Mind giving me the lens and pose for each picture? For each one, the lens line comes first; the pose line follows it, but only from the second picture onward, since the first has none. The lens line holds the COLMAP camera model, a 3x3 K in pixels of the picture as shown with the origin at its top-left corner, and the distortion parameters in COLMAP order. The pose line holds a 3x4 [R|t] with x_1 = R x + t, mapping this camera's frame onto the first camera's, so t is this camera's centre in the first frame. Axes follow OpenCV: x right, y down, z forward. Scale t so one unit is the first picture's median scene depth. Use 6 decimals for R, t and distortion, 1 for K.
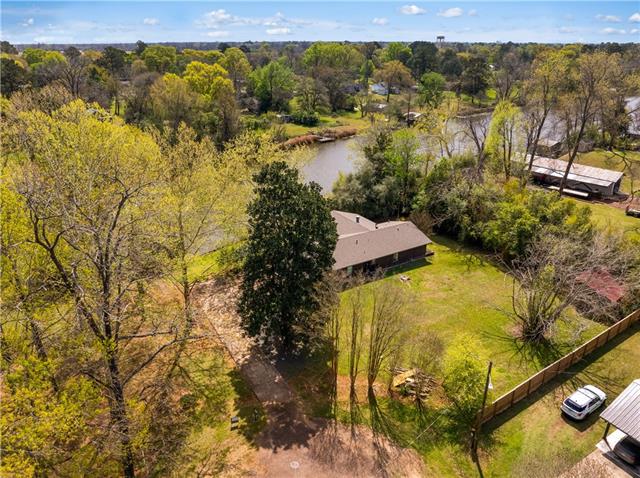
lens RADIAL K [[455.1, 0, 320.0], [0, 455.1, 239.0], [0, 0, 1]] dist [-0.058681, 0.024116]
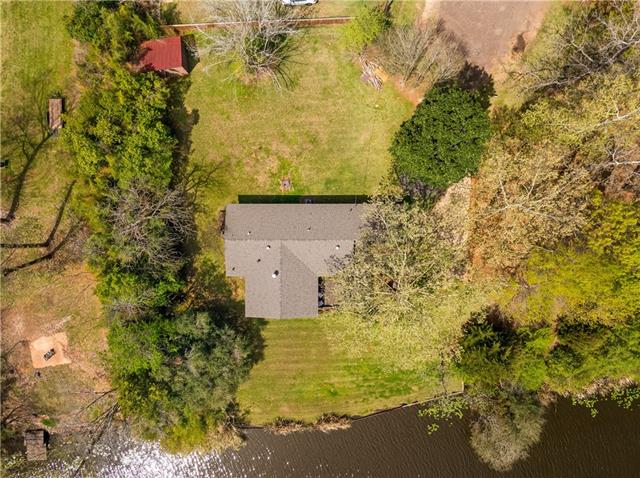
lens RADIAL K [[455.1, 0, 320.0], [0, 455.1, 239.0], [0, 0, 1]] dist [-0.058681, 0.024116]
pose [[-0.849358, -0.527817, 0.000840, 0.074015], [0.218215, -0.349700, 0.911094, -1.248031], [-0.480597, 0.774028, 0.412198, 0.907049]]
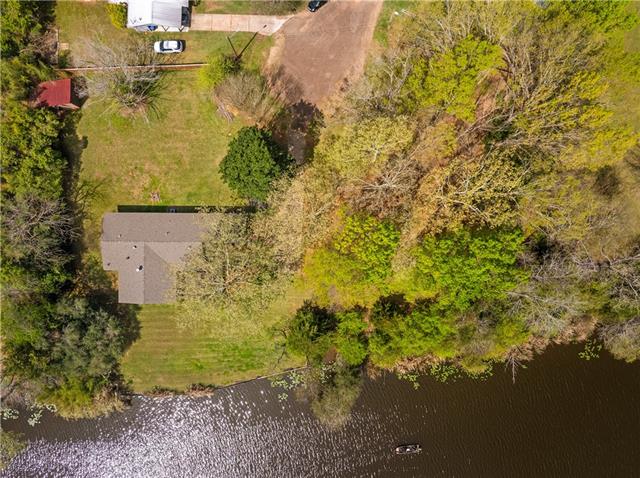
lens RADIAL K [[455.1, 0, 320.0], [0, 455.1, 239.0], [0, 0, 1]] dist [-0.058681, 0.024116]
pose [[-0.845104, -0.534329, -0.017104, -0.357539], [0.198396, -0.343175, 0.918079, -1.472301], [-0.496426, 0.772479, 0.396028, 0.508217]]
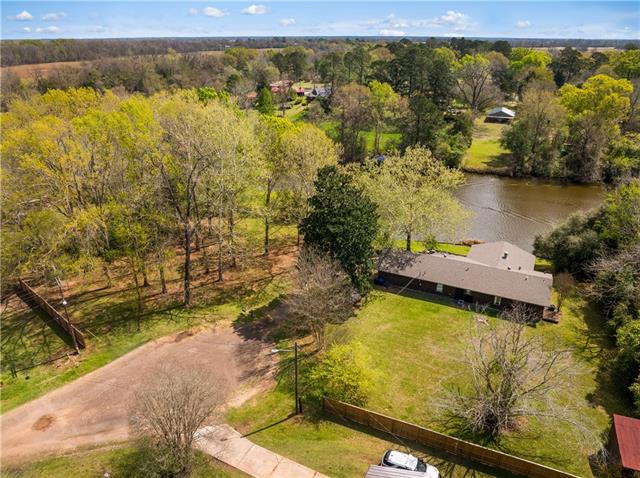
lens RADIAL K [[455.1, 0, 320.0], [0, 455.1, 239.0], [0, 0, 1]] dist [-0.058681, 0.024116]
pose [[0.526994, 0.338793, -0.779421, 0.993164], [-0.334571, 0.925754, 0.176185, -0.181767], [0.781242, 0.167924, 0.601217, 0.176484]]
